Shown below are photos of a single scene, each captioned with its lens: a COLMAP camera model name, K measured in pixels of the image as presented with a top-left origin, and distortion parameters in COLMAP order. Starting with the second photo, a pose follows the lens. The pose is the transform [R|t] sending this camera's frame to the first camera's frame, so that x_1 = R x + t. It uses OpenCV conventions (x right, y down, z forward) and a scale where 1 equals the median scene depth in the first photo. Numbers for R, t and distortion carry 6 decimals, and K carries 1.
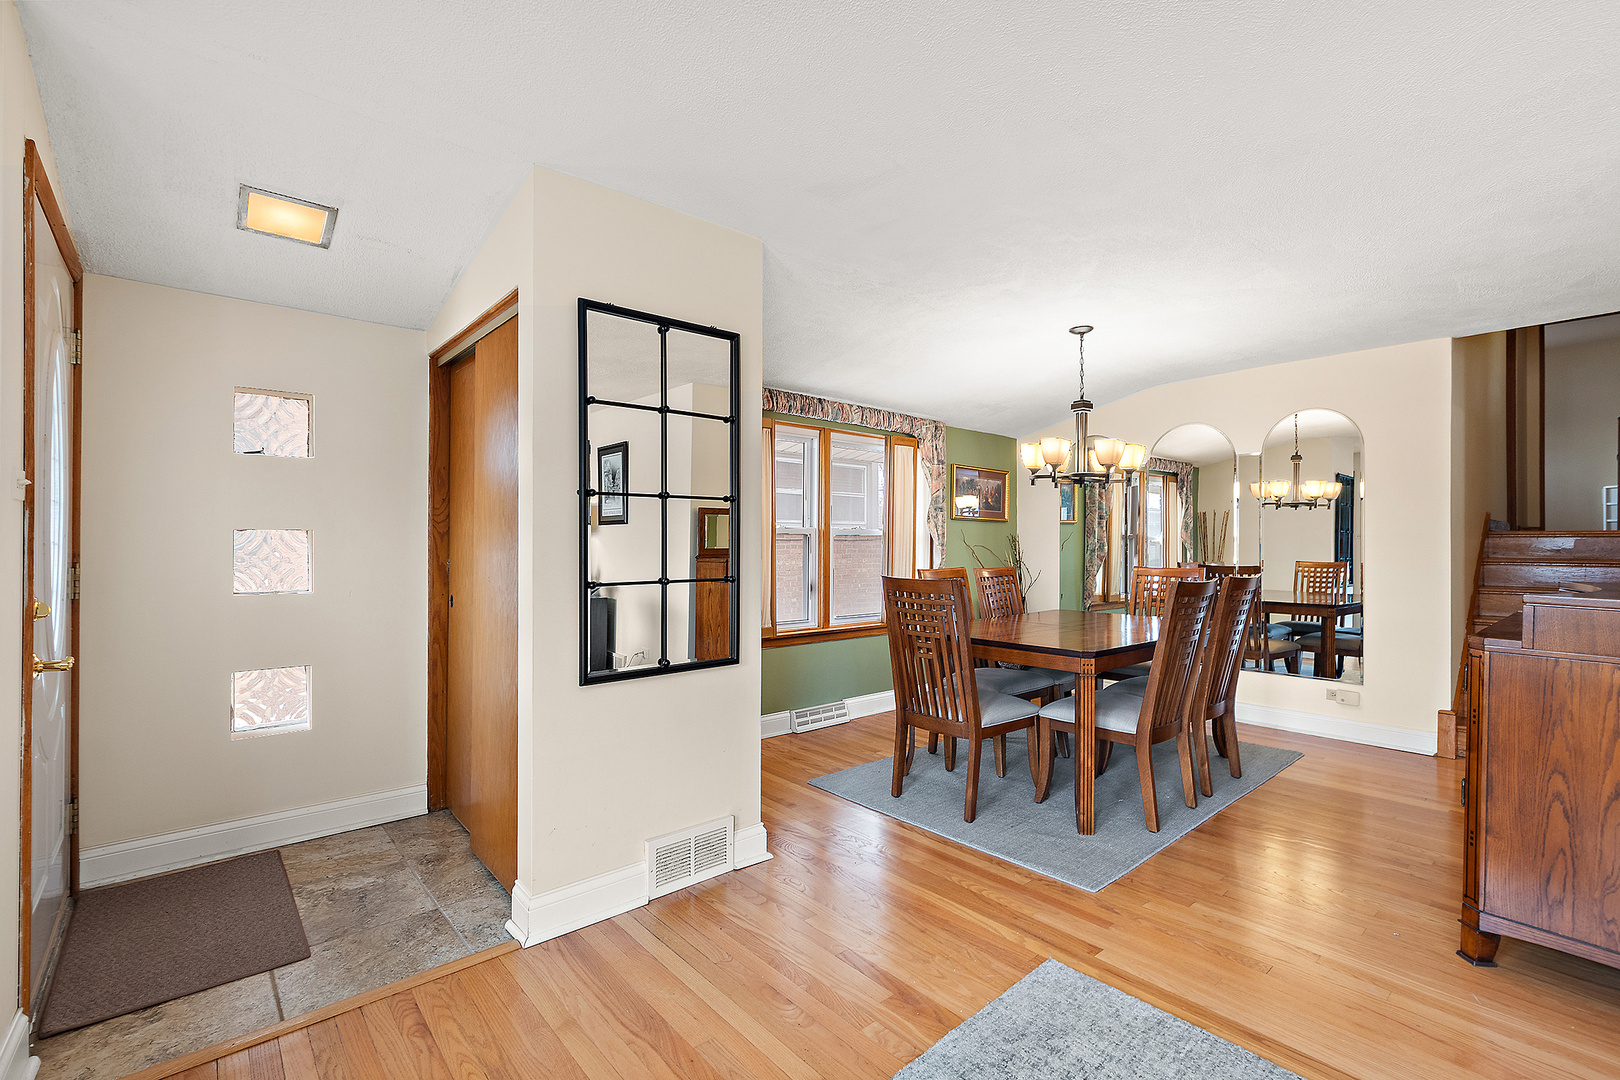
lens RADIAL K [[720.5, 0, 806.9], [0, 720.5, 549.8], [0, 0, 1]] dist [0.000177, -0.000559]
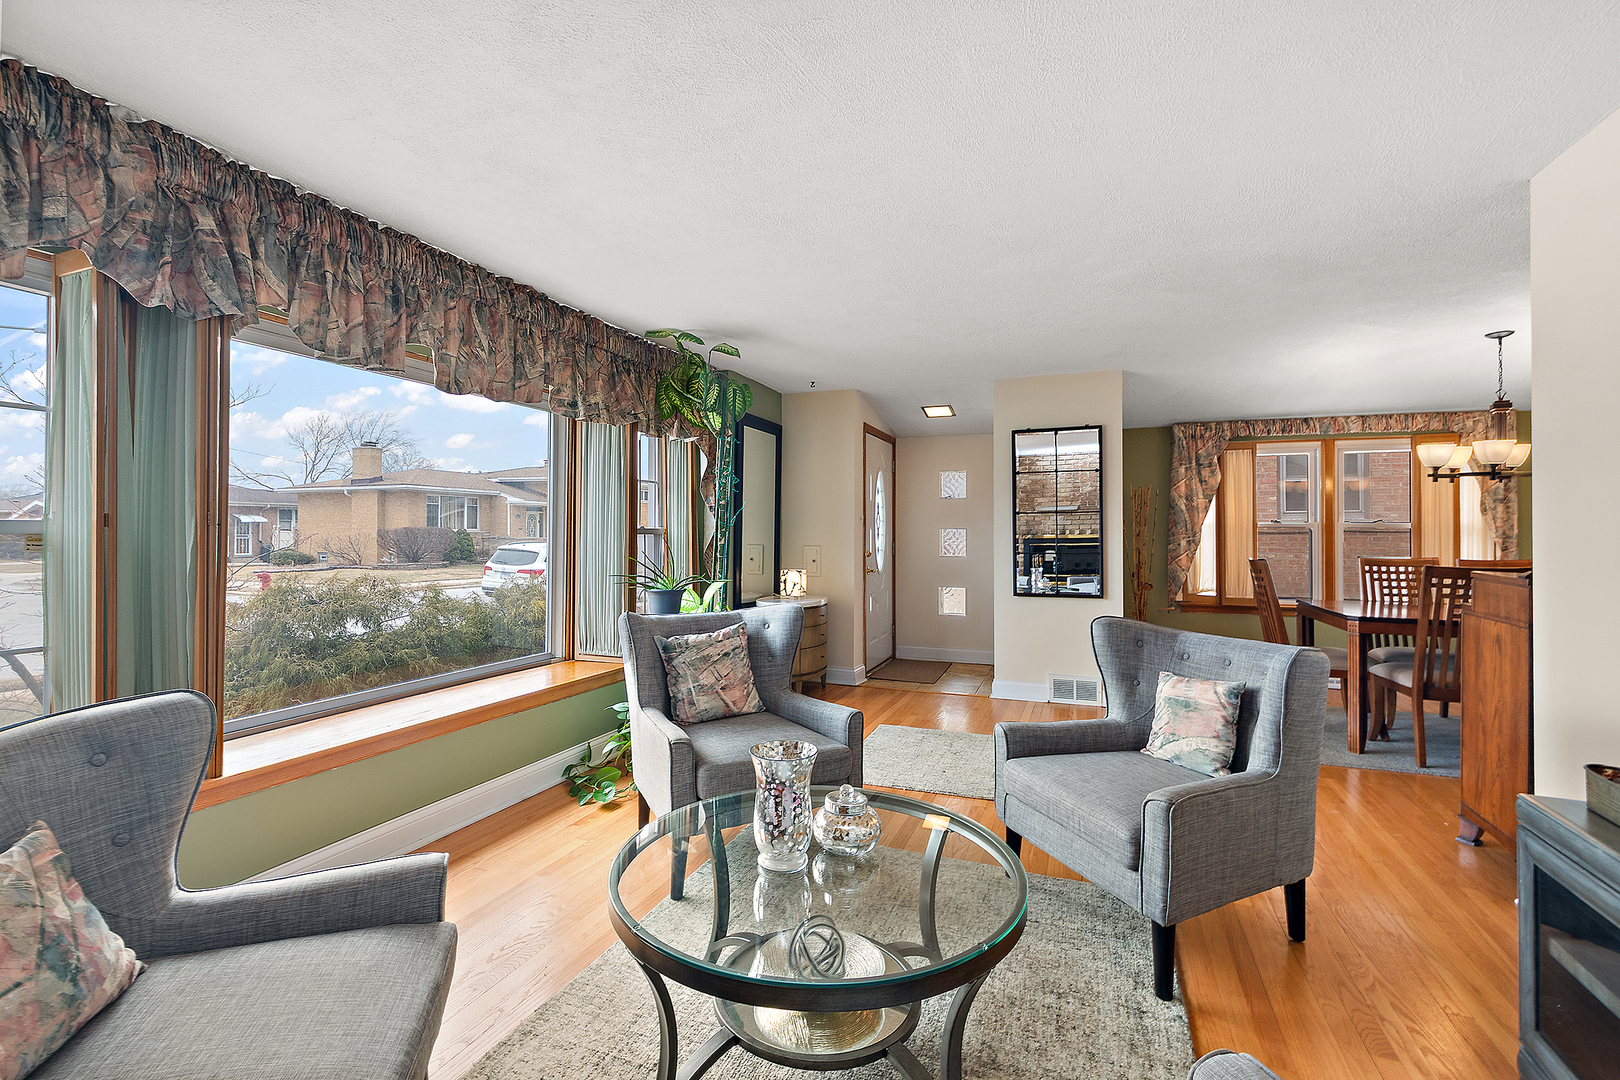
lens RADIAL K [[727.3, 0, 811.8], [0, 727.3, 531.3], [0, 0, 1]] dist [0.001553, 0.000164]
pose [[0.474749, -0.003305, -0.880115, 1.242720], [-0.010057, 0.999907, -0.009179, 0.008654], [0.880064, 0.013209, 0.474672, -0.593057]]
